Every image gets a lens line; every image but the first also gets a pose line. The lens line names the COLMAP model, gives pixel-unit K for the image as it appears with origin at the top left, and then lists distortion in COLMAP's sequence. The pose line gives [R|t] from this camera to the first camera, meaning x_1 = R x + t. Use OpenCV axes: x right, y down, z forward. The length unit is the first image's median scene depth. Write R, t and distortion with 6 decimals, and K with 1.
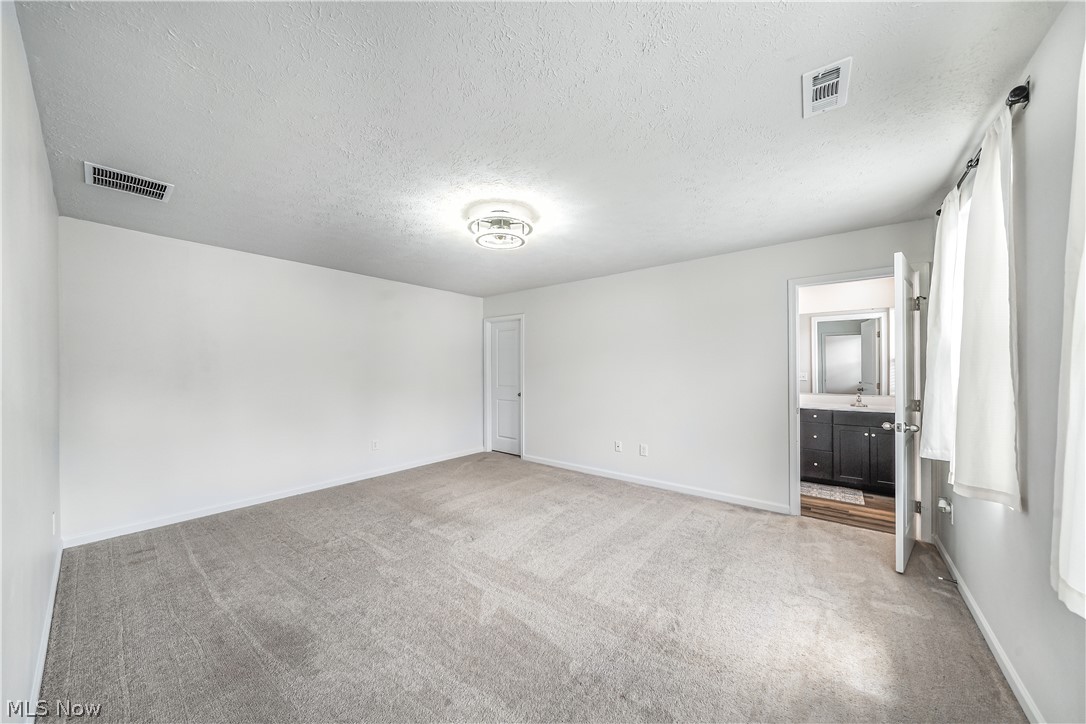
lens RADIAL K [[371.7, 0, 542.7], [0, 371.7, 363.5], [0, 0, 1]] dist [0.001393, -0.000048]
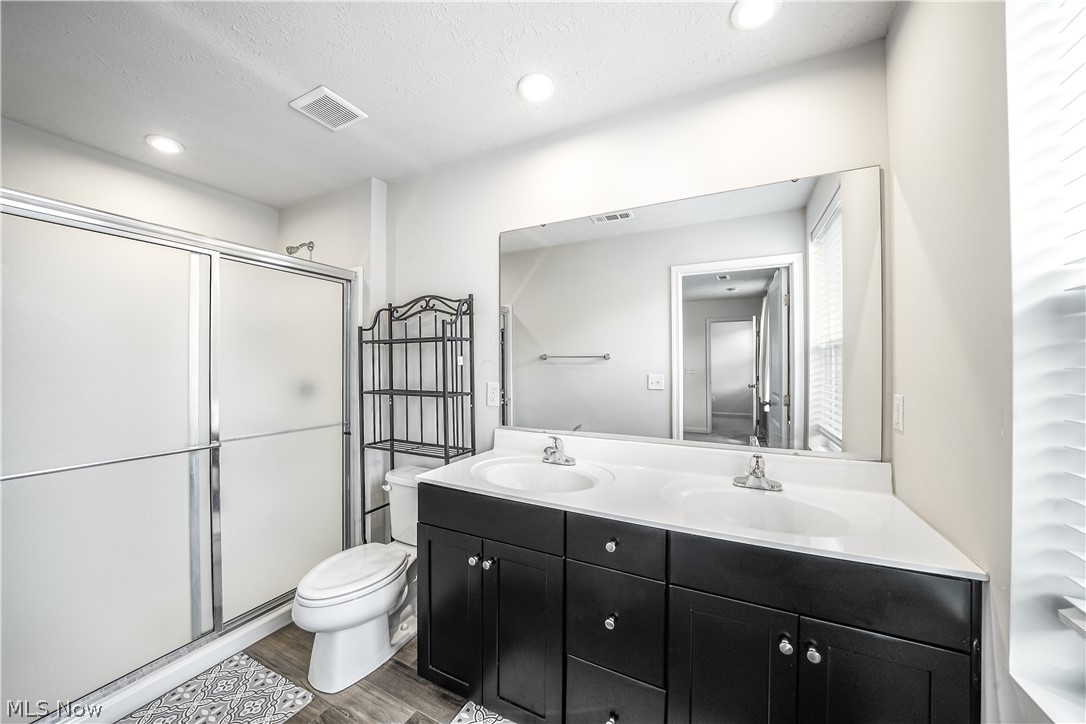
lens RADIAL K [[371.7, 0, 545.0], [0, 371.7, 366.7], [0, 0, 1]] dist [0.001393, -0.000048]
pose [[0.978464, 0.005090, 0.206356, 0.501682], [-0.007838, 0.999891, 0.012502, 0.009694], [-0.206270, -0.013851, 0.978397, 0.600835]]
